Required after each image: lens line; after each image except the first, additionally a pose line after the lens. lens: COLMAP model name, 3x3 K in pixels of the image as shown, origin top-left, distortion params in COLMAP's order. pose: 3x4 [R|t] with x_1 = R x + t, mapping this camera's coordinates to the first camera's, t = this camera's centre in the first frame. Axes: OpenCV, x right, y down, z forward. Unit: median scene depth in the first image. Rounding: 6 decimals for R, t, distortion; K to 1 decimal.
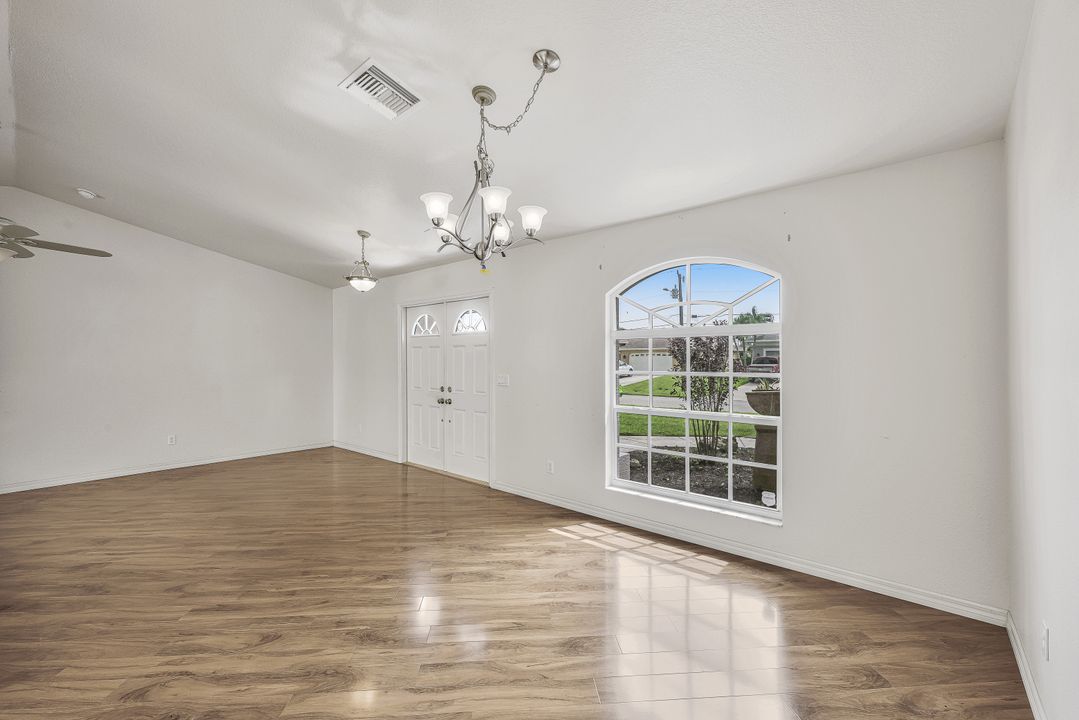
lens RADIAL K [[445.9, 0, 539.5], [0, 445.9, 360.0], [0, 0, 1]] dist [0.000452, -0.000018]
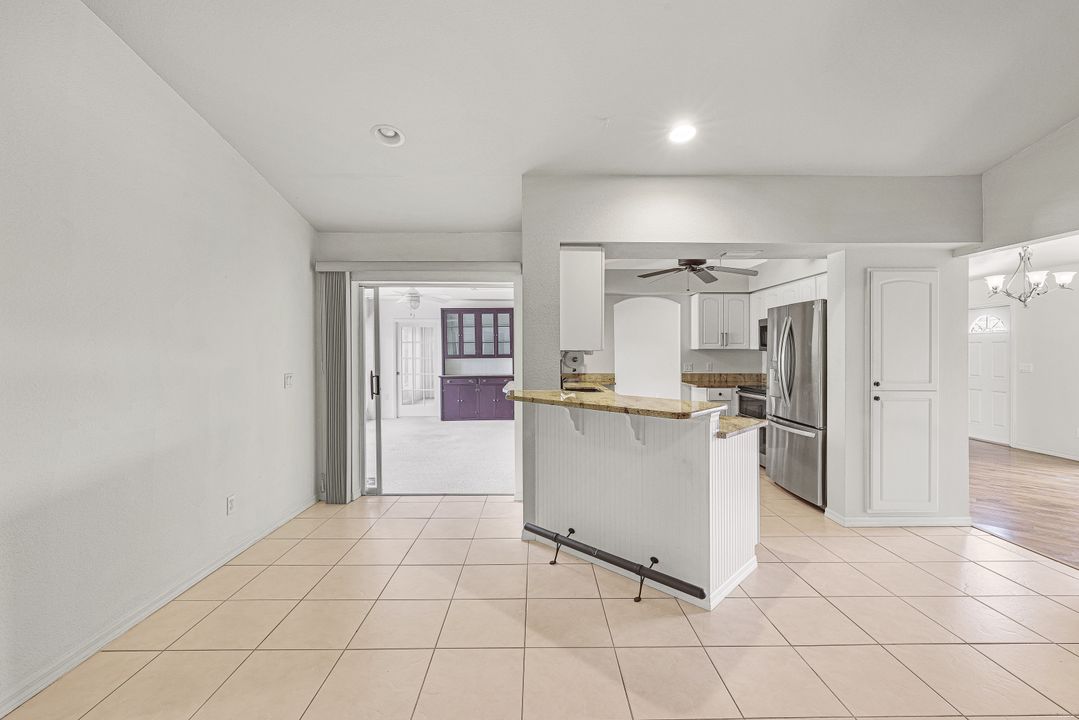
lens RADIAL K [[456.4, 0, 541.0], [0, 456.4, 354.3], [0, 0, 1]] dist [0.002131, 0.000206]
pose [[0.657989, 0.001080, -0.753027, -0.013215], [0.004681, 0.999974, 0.005524, -0.018978], [0.753013, -0.007159, 0.657966, -1.876209]]
